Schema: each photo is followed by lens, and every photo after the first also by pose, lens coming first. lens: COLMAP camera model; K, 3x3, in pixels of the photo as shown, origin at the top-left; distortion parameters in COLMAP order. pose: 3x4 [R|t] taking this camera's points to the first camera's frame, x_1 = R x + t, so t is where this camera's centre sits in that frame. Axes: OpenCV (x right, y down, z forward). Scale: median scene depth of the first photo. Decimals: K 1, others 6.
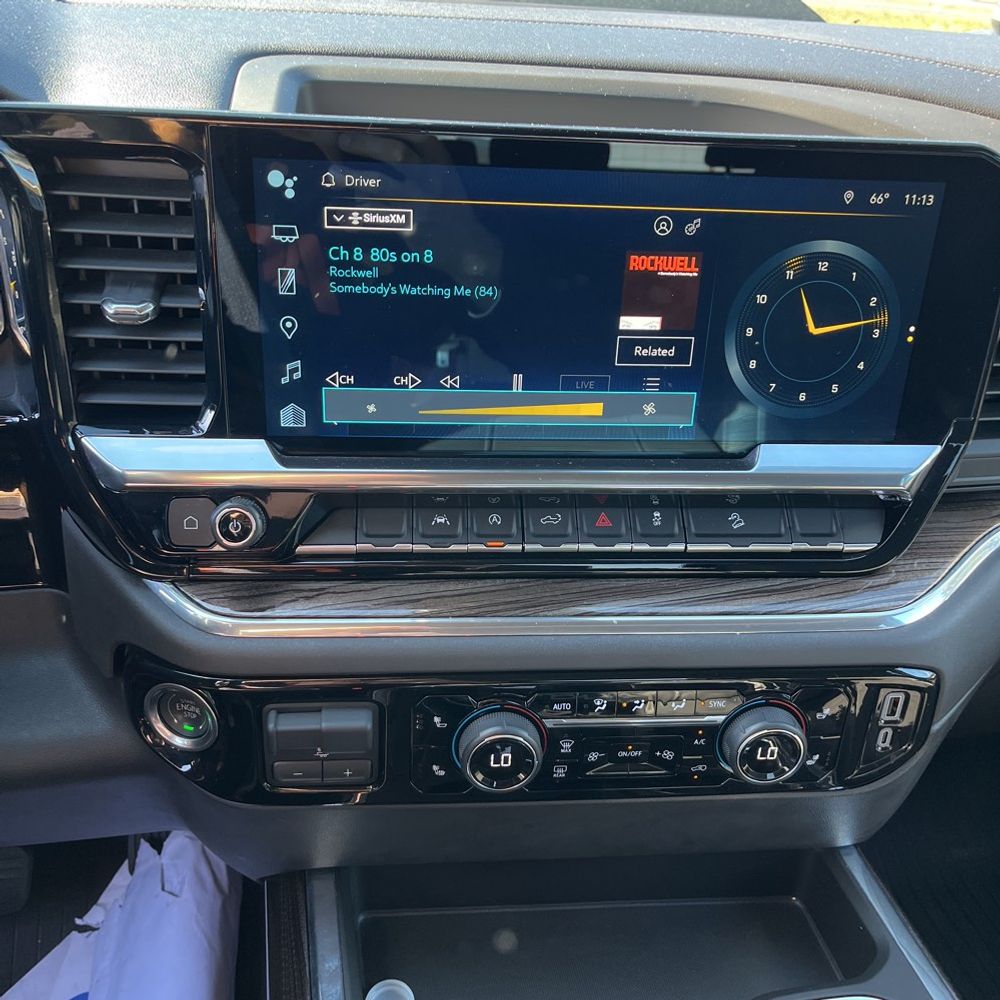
lens RADIAL K [[1020.1, 0, 497.7], [0, 1020.1, 495.2], [0, 0, 1]] dist [0.024080, 0.000000]
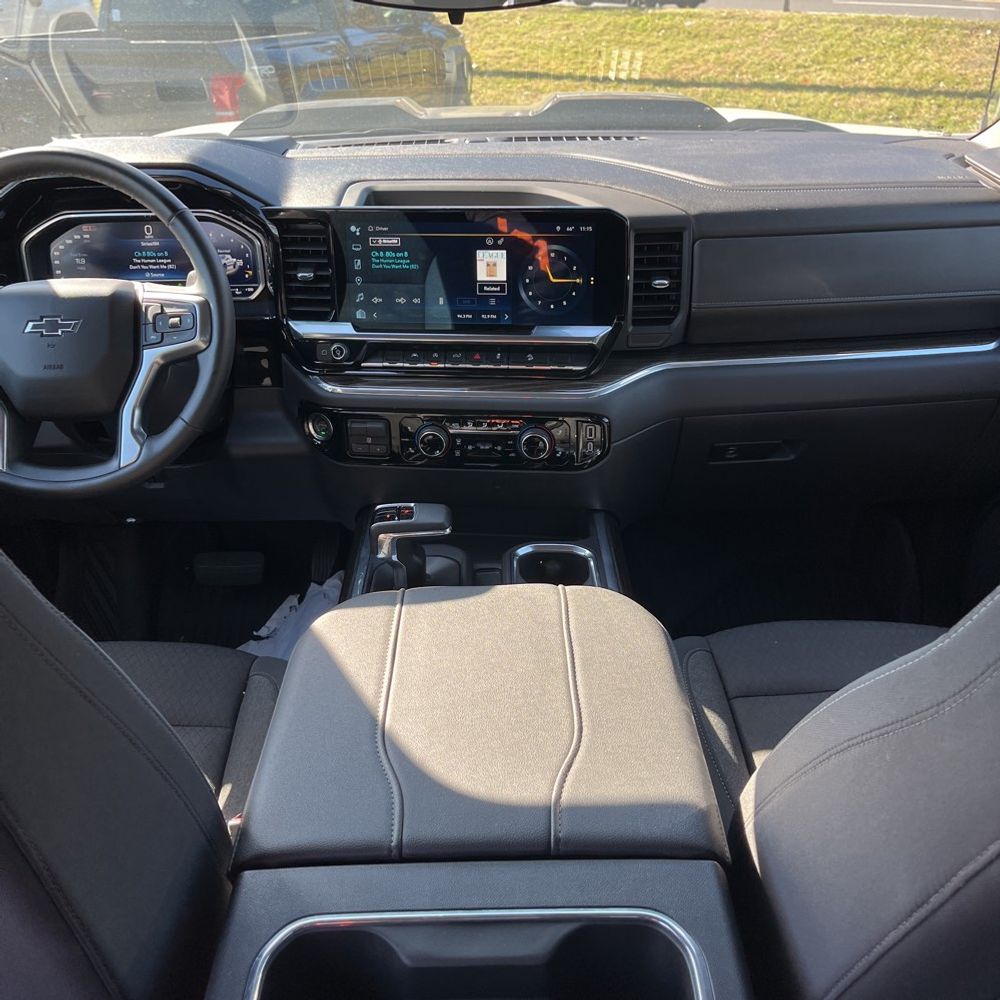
lens RADIAL K [[1020.1, 0, 503.5], [0, 1020.1, 501.4], [0, 0, 1]] dist [0.024080, 0.000000]
pose [[0.972558, 0.030151, -0.230699, 0.825768], [-0.034834, 0.999261, -0.016250, 0.459596], [0.230038, 0.023840, 0.972890, -1.579329]]
